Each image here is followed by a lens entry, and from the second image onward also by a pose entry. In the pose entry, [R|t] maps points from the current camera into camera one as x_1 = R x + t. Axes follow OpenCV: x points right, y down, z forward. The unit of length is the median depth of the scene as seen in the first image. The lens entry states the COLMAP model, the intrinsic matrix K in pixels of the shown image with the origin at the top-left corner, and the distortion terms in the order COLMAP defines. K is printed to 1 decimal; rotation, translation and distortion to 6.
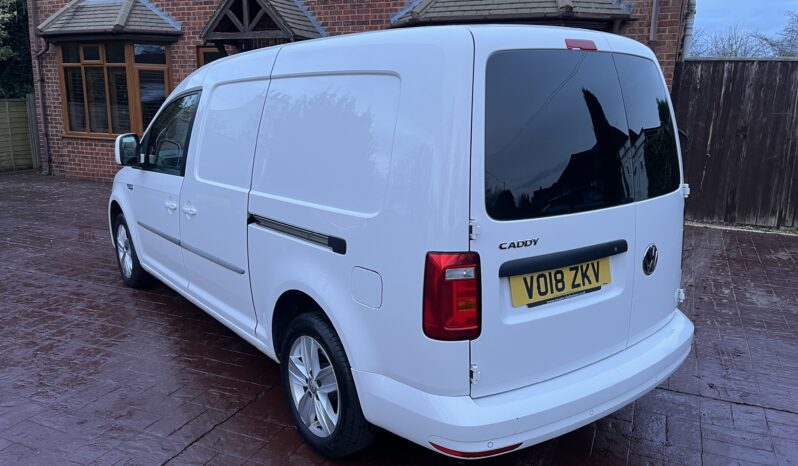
lens RADIAL K [[591.6, 0, 409.1], [0, 591.6, 233.0], [0, 0, 1]] dist [0.082268, -0.110954]
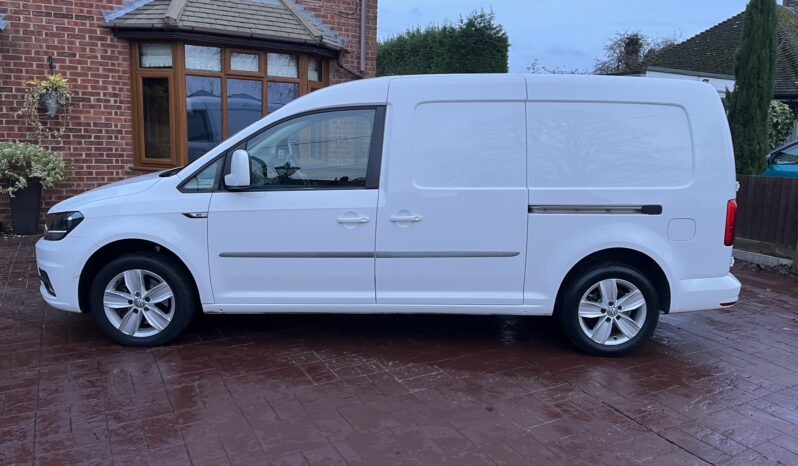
lens RADIAL K [[591.6, 0, 409.1], [0, 591.6, 233.0], [0, 0, 1]] dist [0.082268, -0.110954]
pose [[0.615473, -0.135105, 0.776492, -0.966770], [0.150195, 0.987249, 0.052726, -0.054548], [-0.773715, 0.084174, 0.627917, 0.269314]]
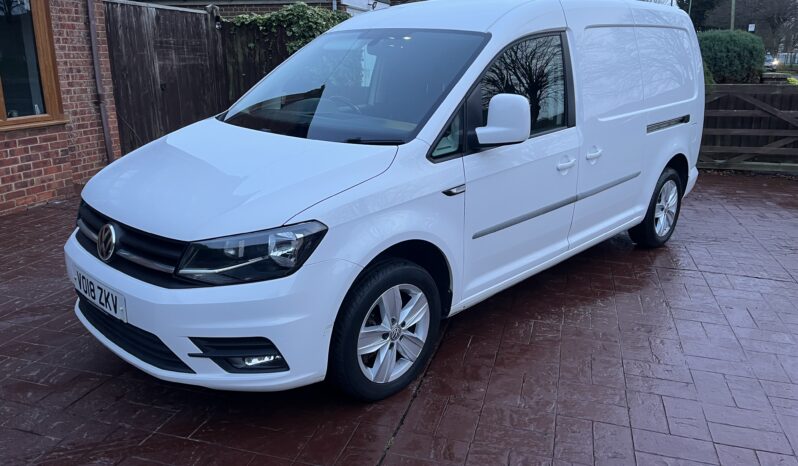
lens RADIAL K [[591.6, 0, 409.1], [0, 591.6, 233.0], [0, 0, 1]] dist [0.082268, -0.110954]
pose [[-0.119993, -0.299651, 0.946473, -1.078015], [0.208668, 0.924452, 0.319134, -0.246051], [-0.970597, 0.235793, -0.048400, 1.125053]]
